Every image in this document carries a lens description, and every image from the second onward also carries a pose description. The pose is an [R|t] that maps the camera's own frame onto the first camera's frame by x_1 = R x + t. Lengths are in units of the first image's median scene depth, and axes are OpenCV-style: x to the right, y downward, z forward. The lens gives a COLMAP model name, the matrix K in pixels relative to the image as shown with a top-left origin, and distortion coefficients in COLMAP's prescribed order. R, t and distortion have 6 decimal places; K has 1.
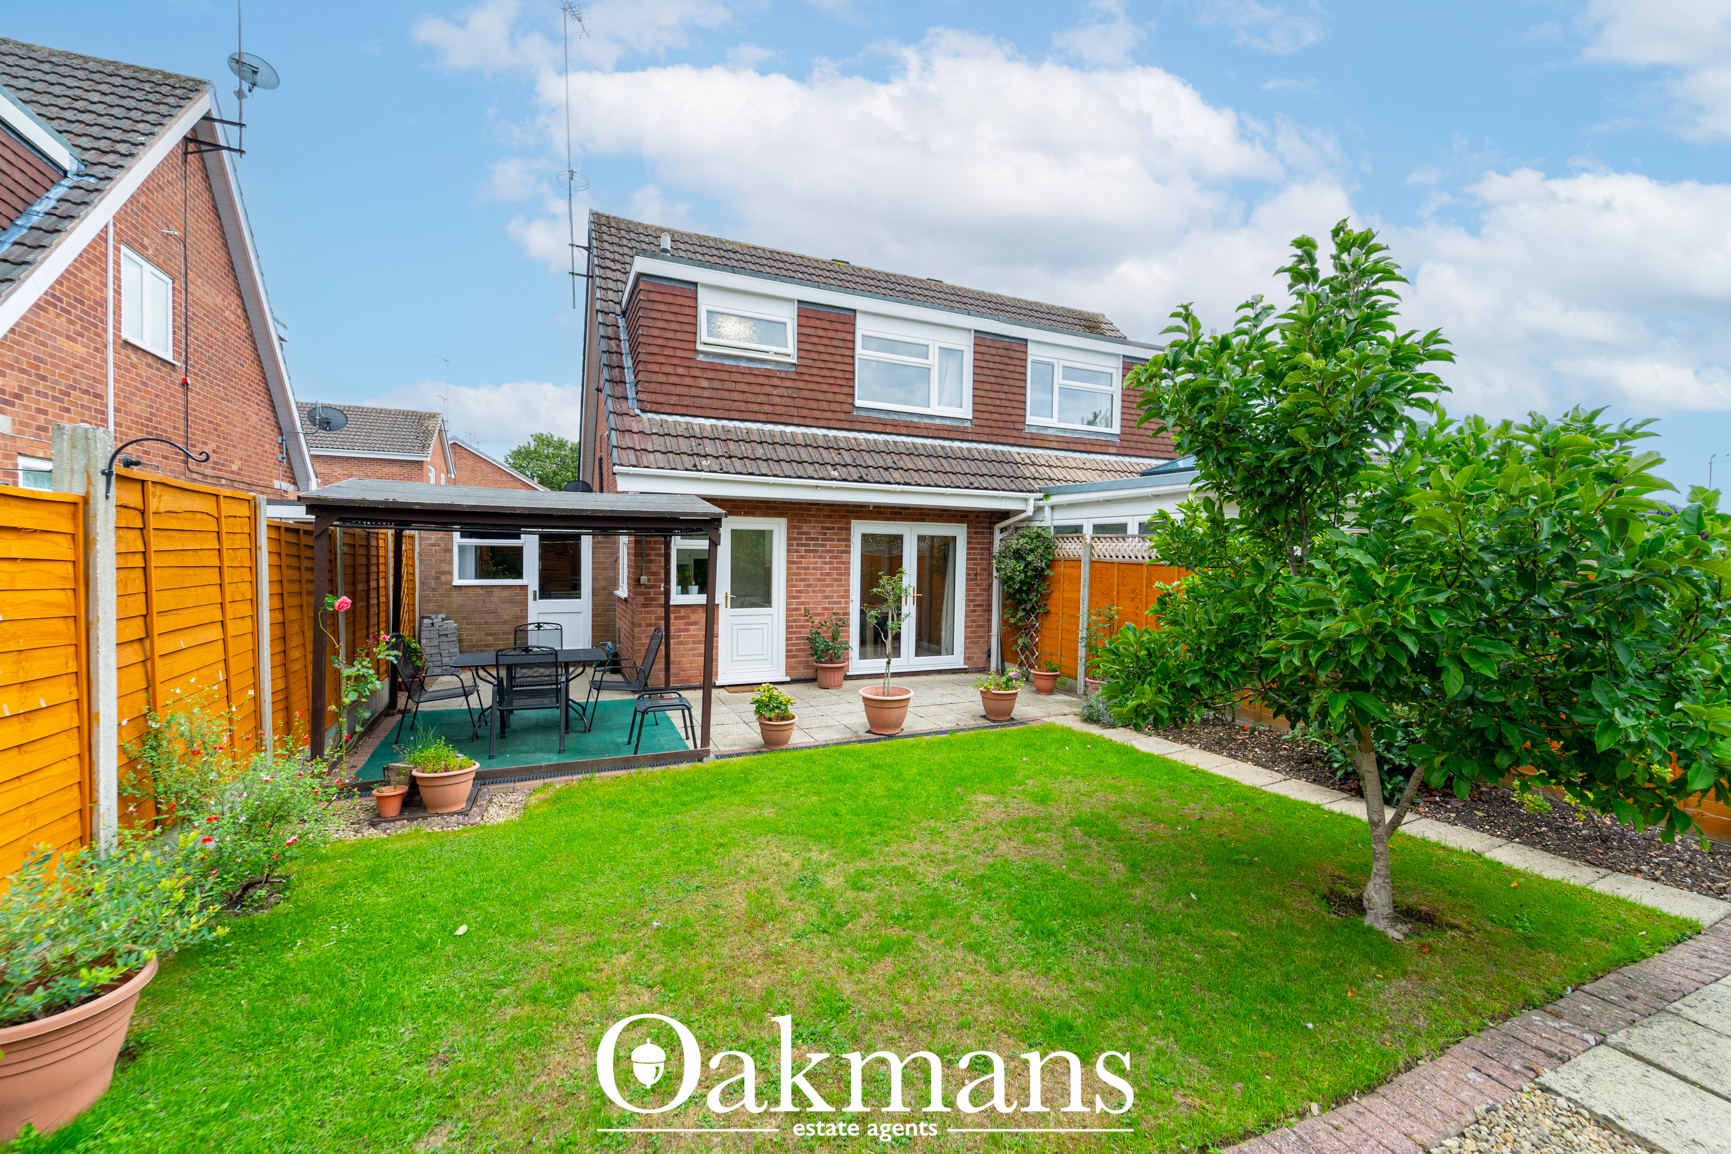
lens RADIAL K [[708.3, 0, 865.7], [0, 708.3, 568.6], [0, 0, 1]] dist [0.000822, -0.001636]
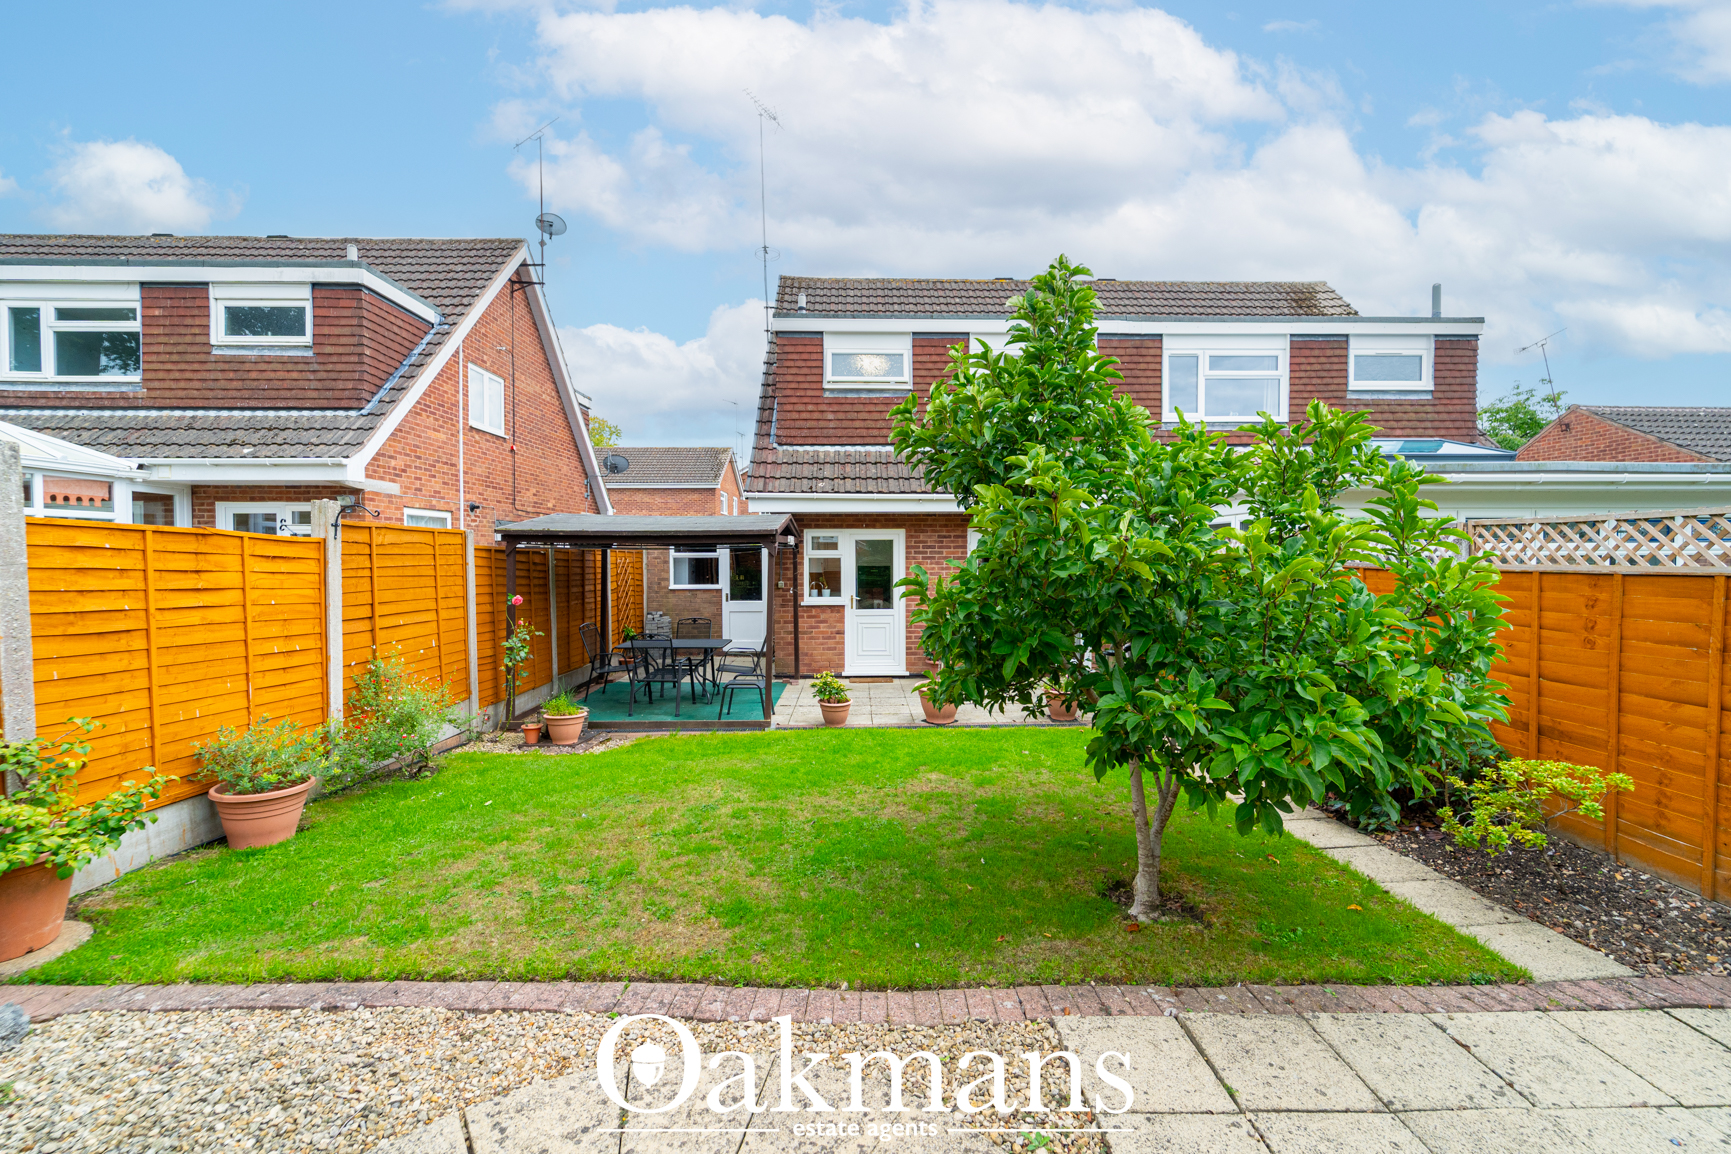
lens RADIAL K [[708.3, 0, 873.6], [0, 708.3, 565.8], [0, 0, 1]] dist [0.000822, -0.001636]
pose [[0.920241, -0.012538, -0.391152, 0.673189], [0.007724, 0.999874, -0.013878, 0.004808], [0.391277, 0.009750, 0.920221, -0.103461]]
